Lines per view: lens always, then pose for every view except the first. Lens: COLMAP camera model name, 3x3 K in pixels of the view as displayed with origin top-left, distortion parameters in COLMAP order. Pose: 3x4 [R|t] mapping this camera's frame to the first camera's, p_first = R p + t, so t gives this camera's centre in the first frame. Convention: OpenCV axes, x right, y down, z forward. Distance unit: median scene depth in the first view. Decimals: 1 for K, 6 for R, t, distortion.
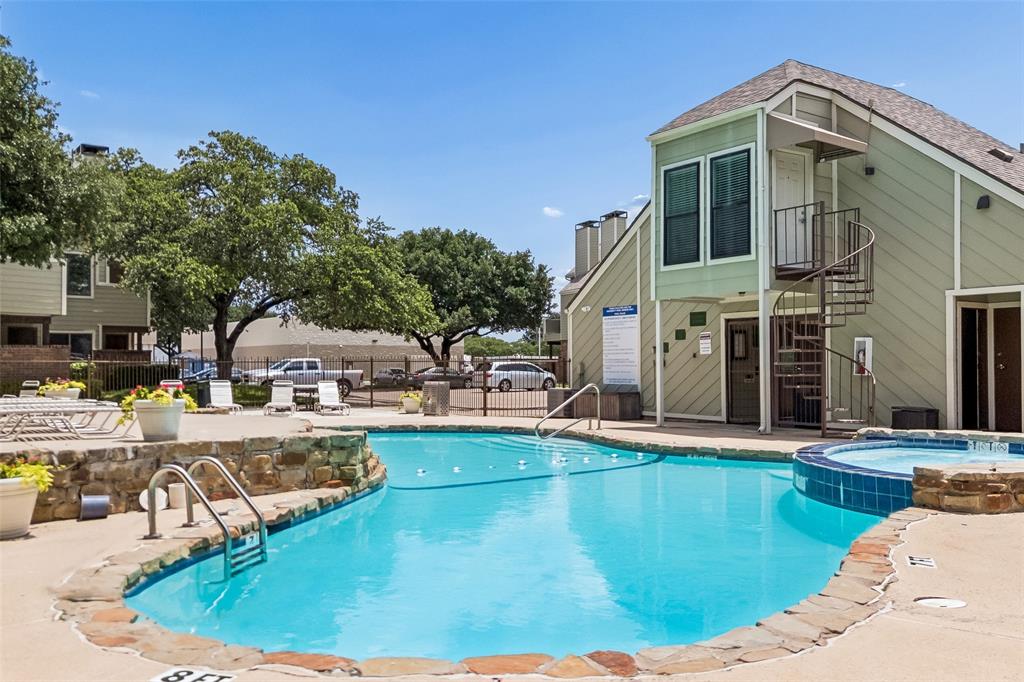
lens RADIAL K [[926.4, 0, 473.2], [0, 926.4, 341.5], [0, 0, 1]] dist [0.067188, -0.008352]
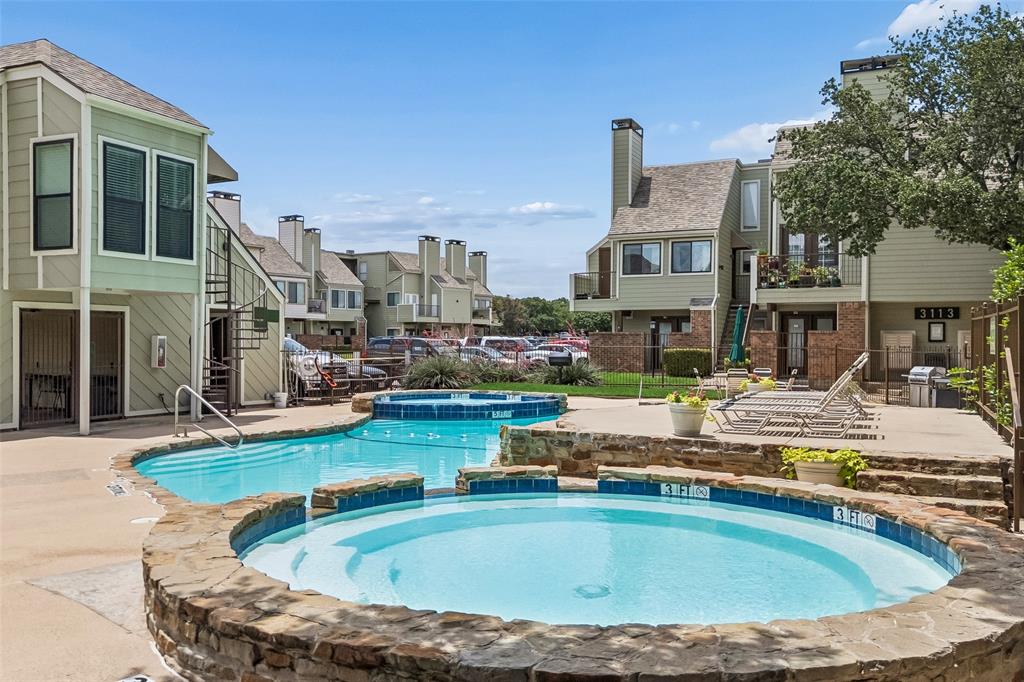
lens RADIAL K [[926.4, 0, 473.2], [0, 926.4, 341.5], [0, 0, 1]] dist [0.067188, -0.008352]
pose [[-0.546676, 0.002785, 0.837340, -0.759178], [-0.017211, 0.999746, -0.014561, 0.012897], [-0.837168, -0.022371, -0.546489, 1.239631]]
